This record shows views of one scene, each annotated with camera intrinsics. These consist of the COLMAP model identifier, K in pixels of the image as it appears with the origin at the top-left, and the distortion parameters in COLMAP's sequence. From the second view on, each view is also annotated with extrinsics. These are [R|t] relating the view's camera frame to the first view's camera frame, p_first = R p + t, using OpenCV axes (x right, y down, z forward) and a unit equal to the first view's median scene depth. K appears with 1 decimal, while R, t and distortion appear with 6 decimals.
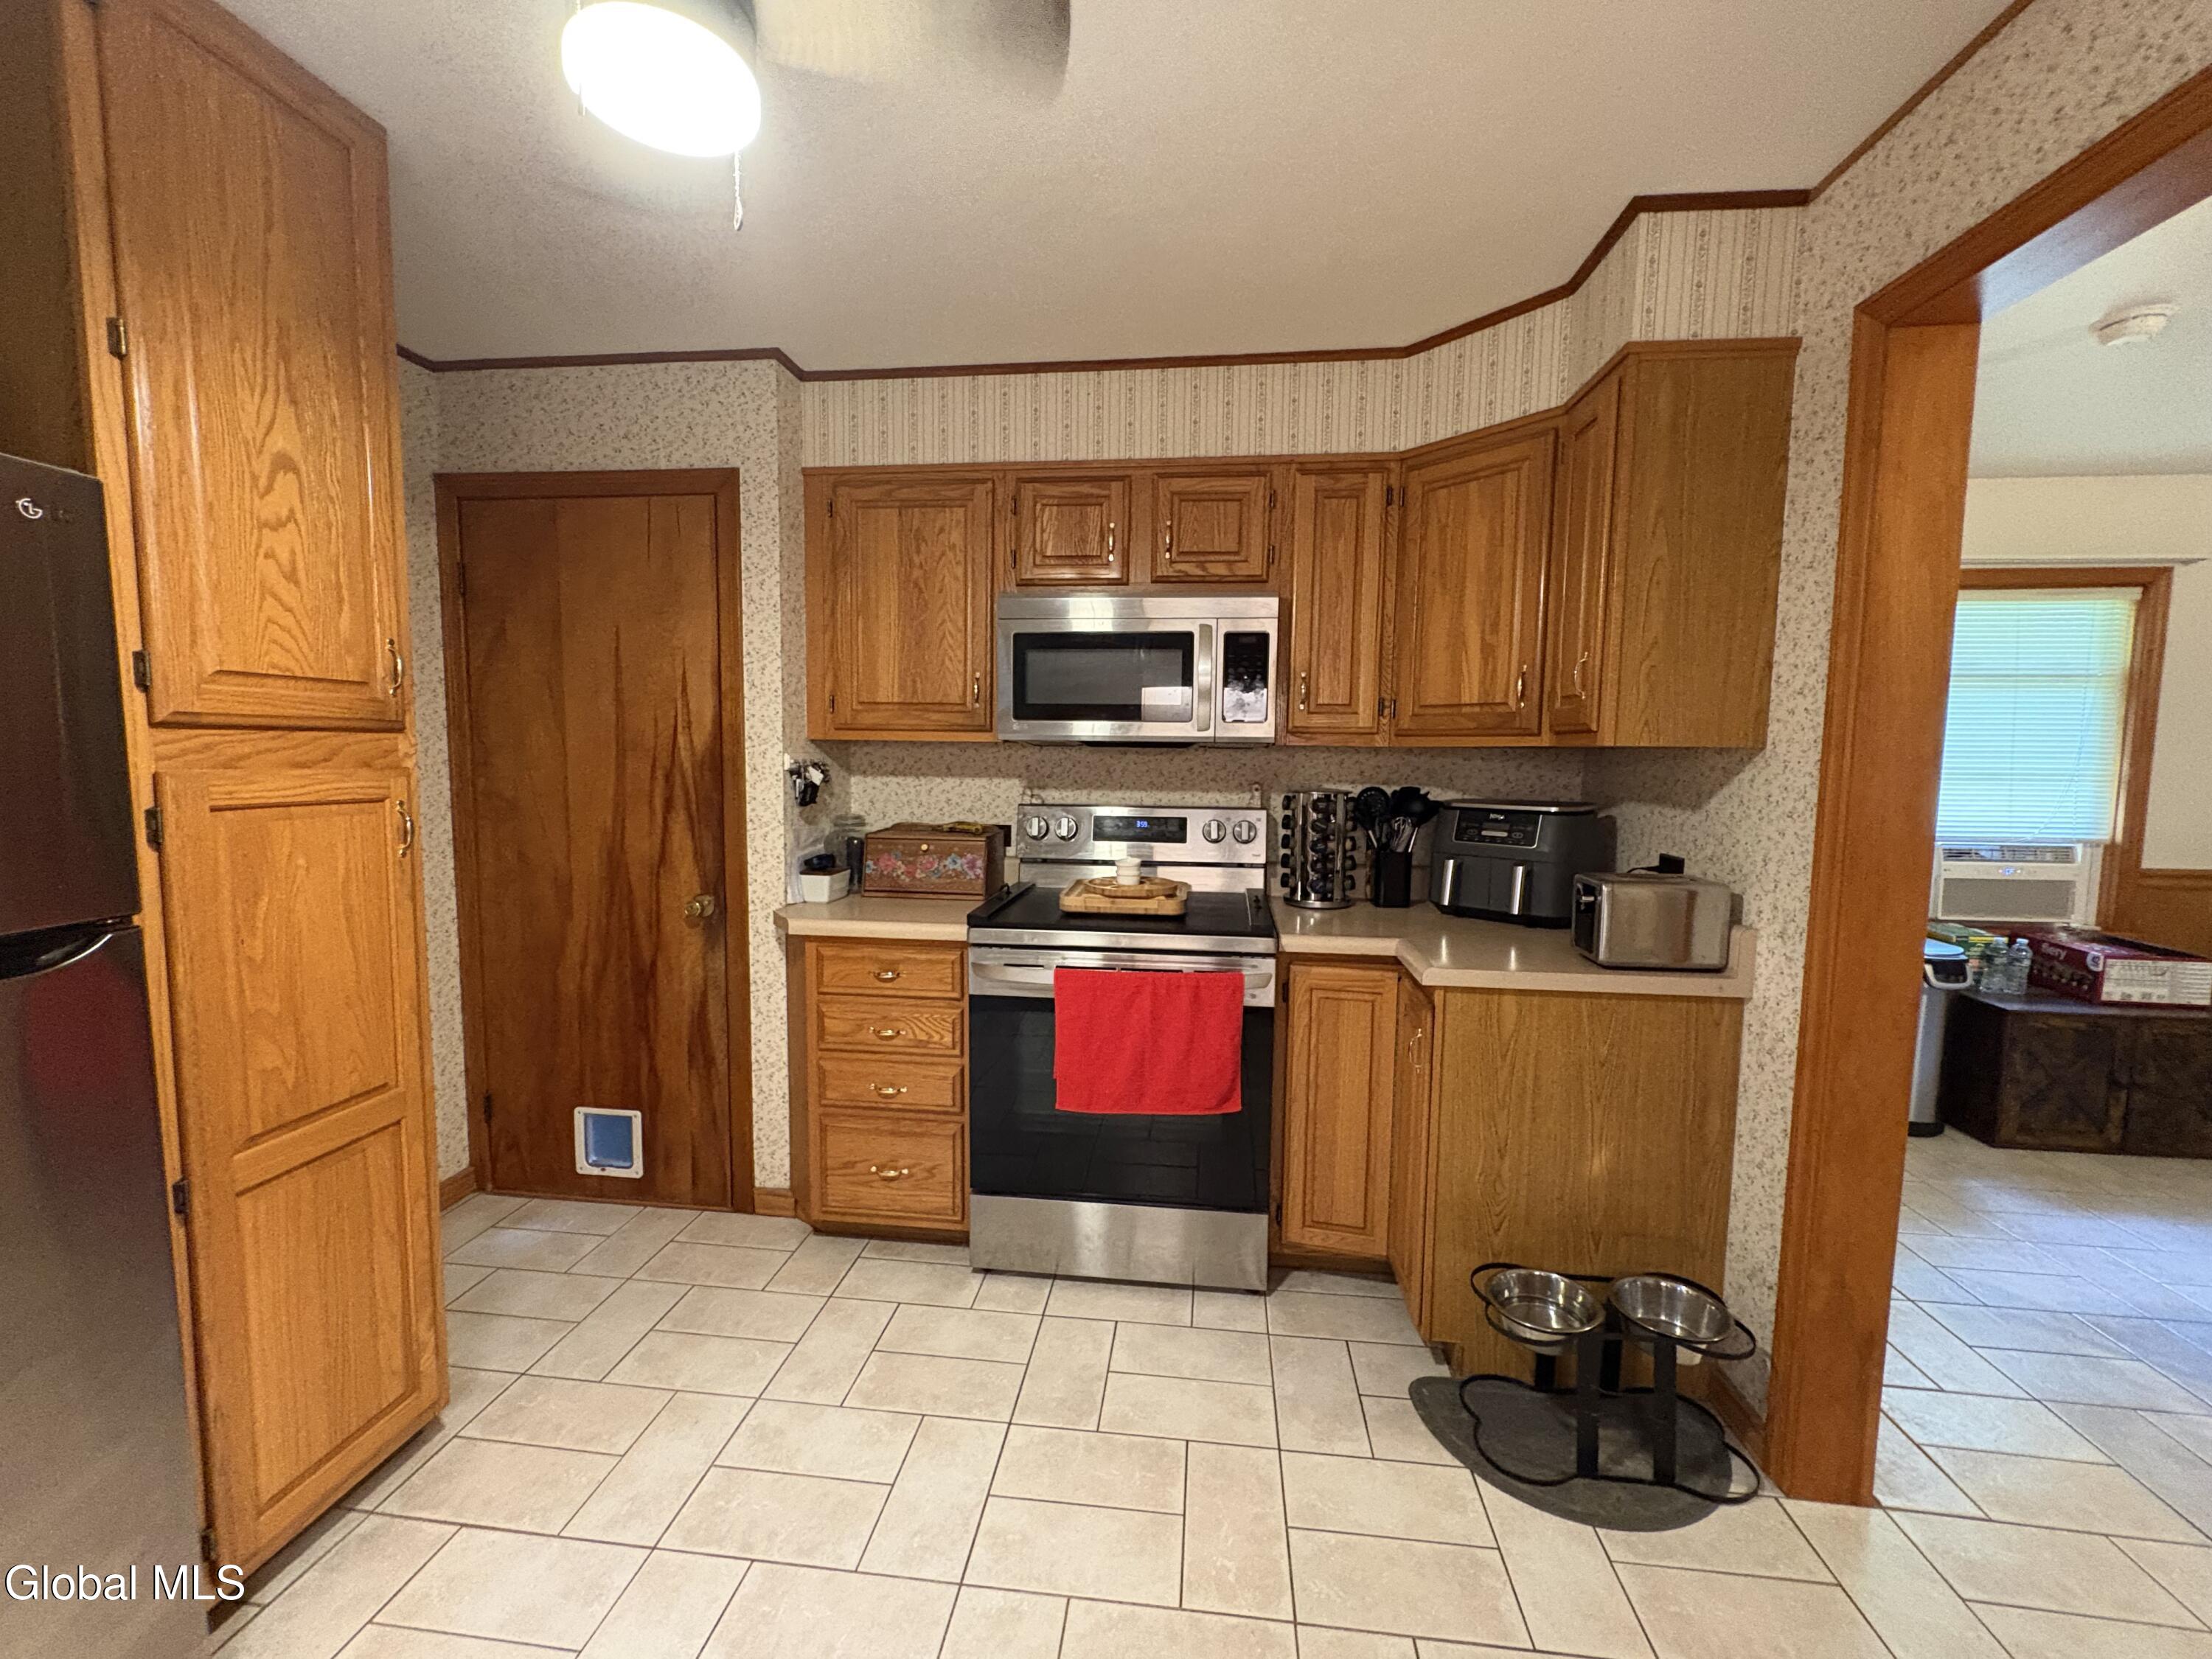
lens RADIAL K [[911.5, 0, 1107.9], [0, 911.5, 827.7], [0, 0, 1]] dist [0.002037, 0.000391]
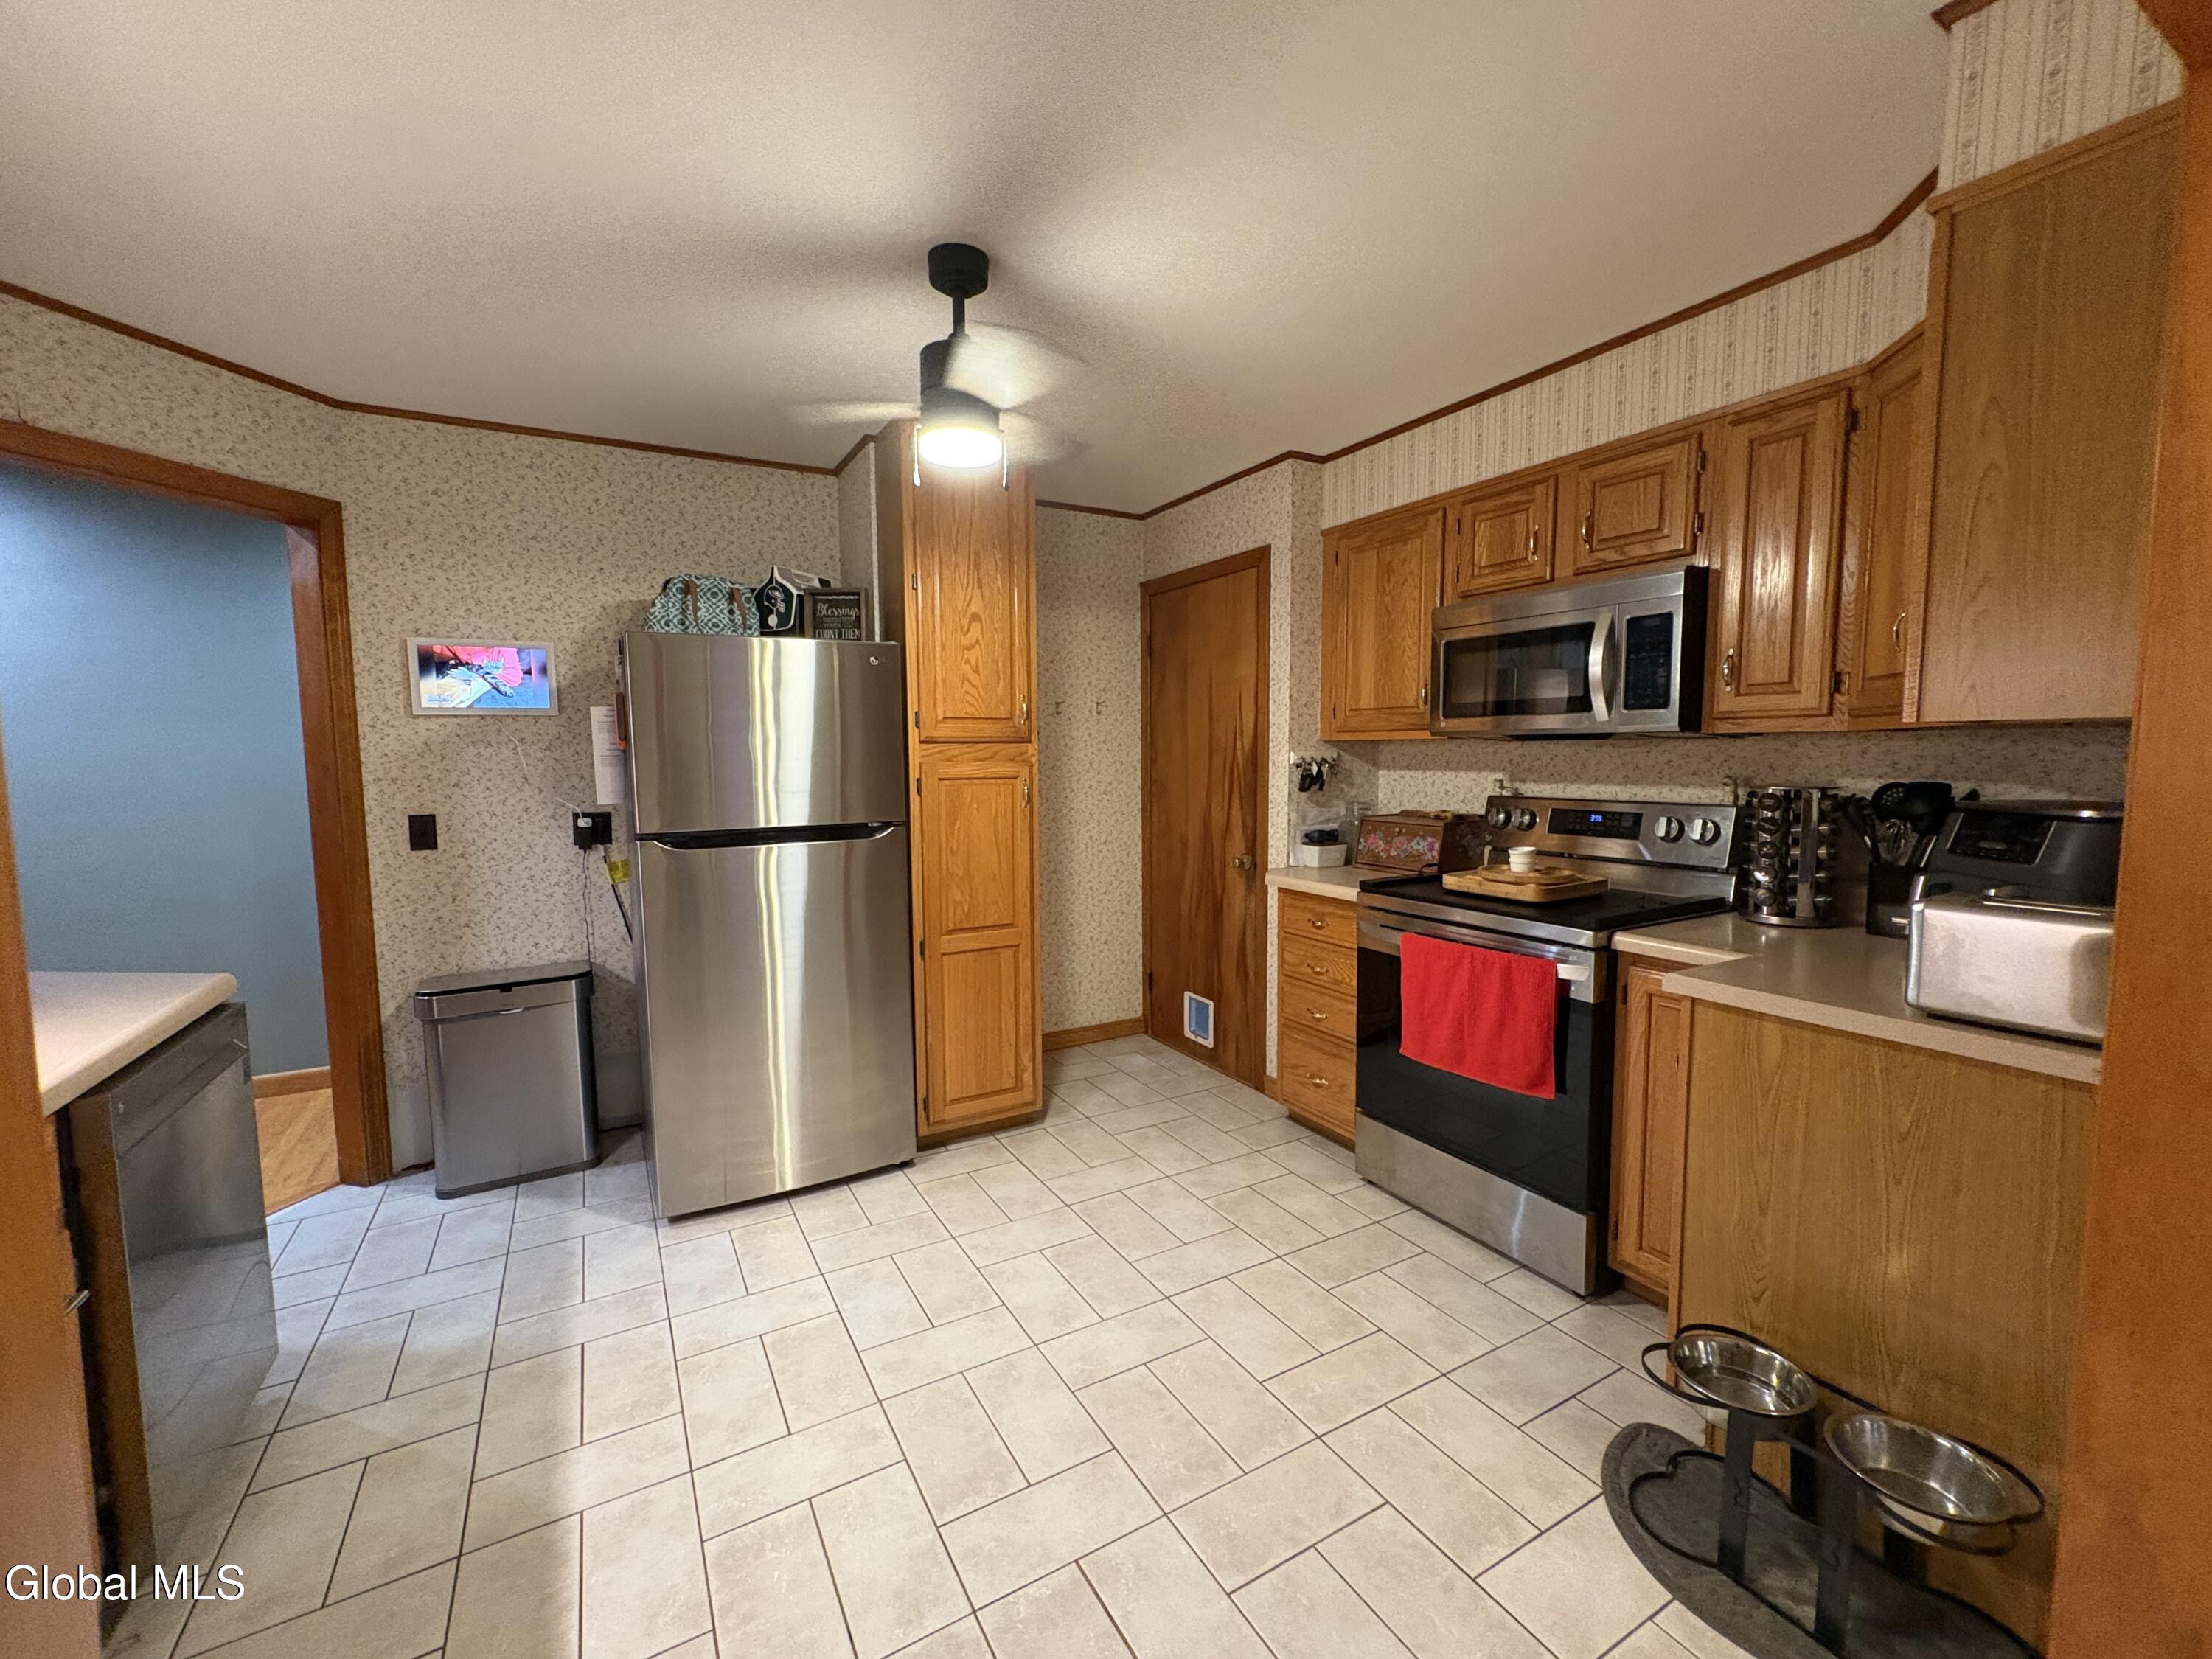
lens RADIAL K [[911.5, 0, 1107.0], [0, 911.5, 824.2], [0, 0, 1]] dist [0.002037, 0.000391]
pose [[0.596567, 0.047450, -0.801159, 0.565667], [-0.054125, 0.998357, 0.018826, 0.013649], [0.800736, 0.032132, 0.598155, -0.003865]]
